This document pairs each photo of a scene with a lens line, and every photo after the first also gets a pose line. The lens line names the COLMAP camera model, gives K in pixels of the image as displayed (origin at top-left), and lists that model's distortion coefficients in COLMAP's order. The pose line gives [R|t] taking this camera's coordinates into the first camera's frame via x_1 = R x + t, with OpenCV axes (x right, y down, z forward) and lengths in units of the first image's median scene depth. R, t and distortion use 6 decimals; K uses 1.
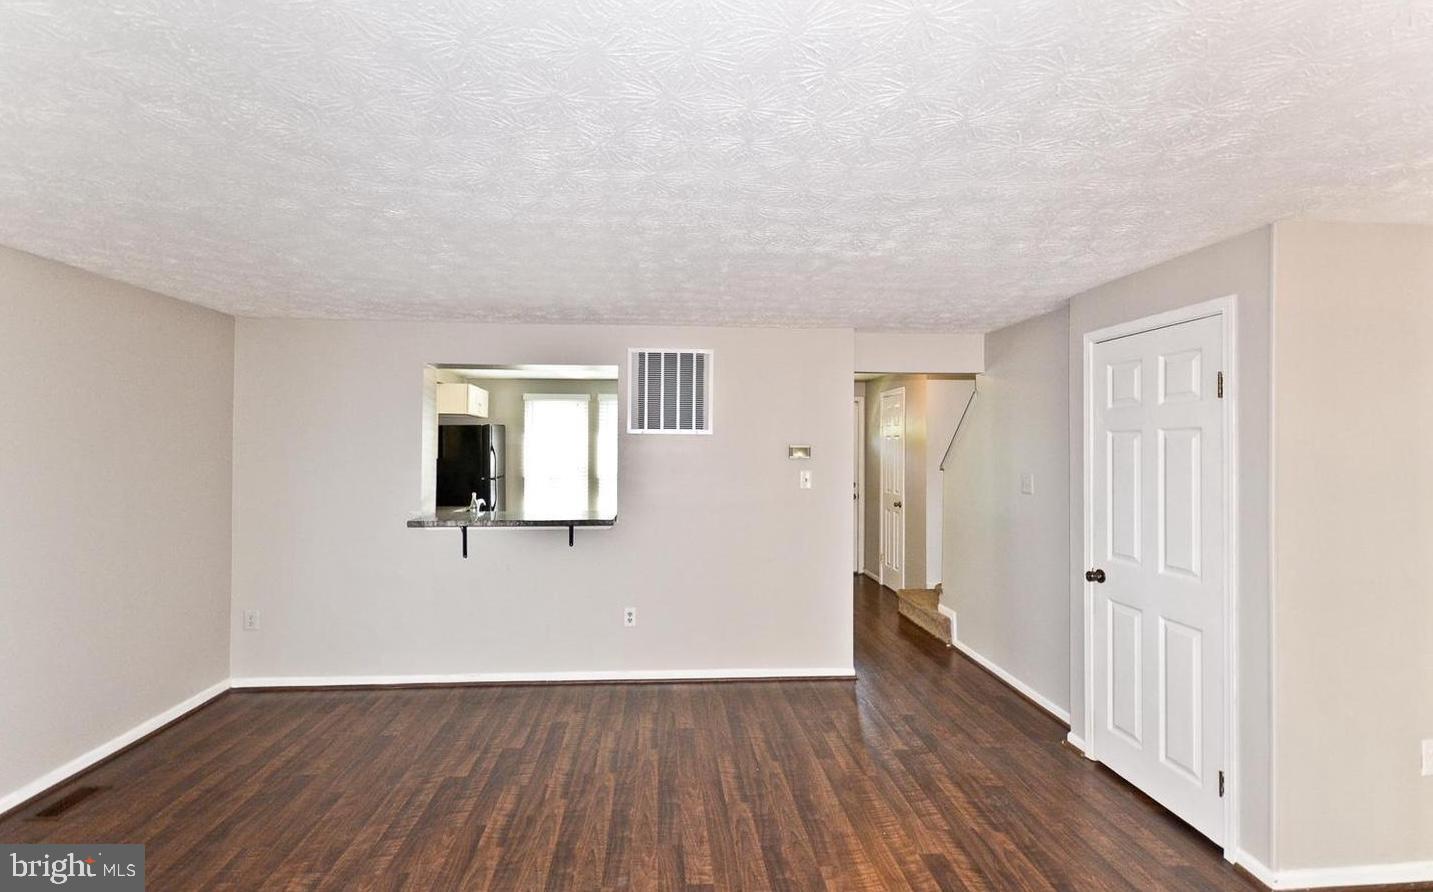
lens RADIAL K [[674.7, 0, 716.5], [0, 674.7, 446.0], [0, 0, 1]] dist [0.015917, 0.000011]
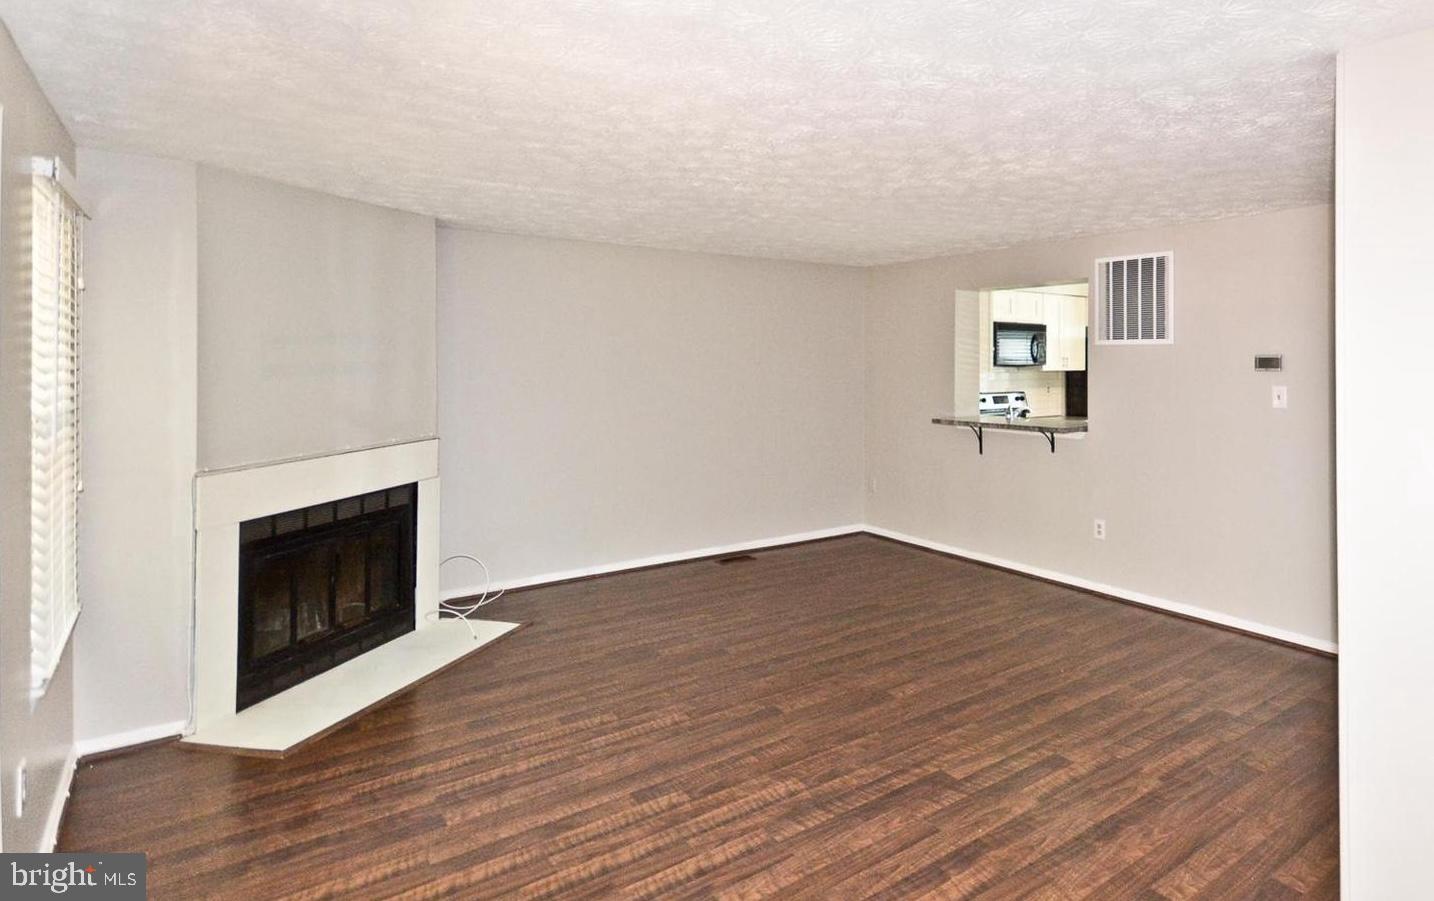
lens RADIAL K [[826.2, 0, 888.9], [0, 826.2, 354.6], [0, 0, 1]] dist [-0.004499, -0.000739]
pose [[0.578978, -0.010235, -0.815279, 0.810084], [0.006557, 0.999947, -0.007896, 0.003923], [0.815317, -0.000774, 0.579014, 0.050282]]
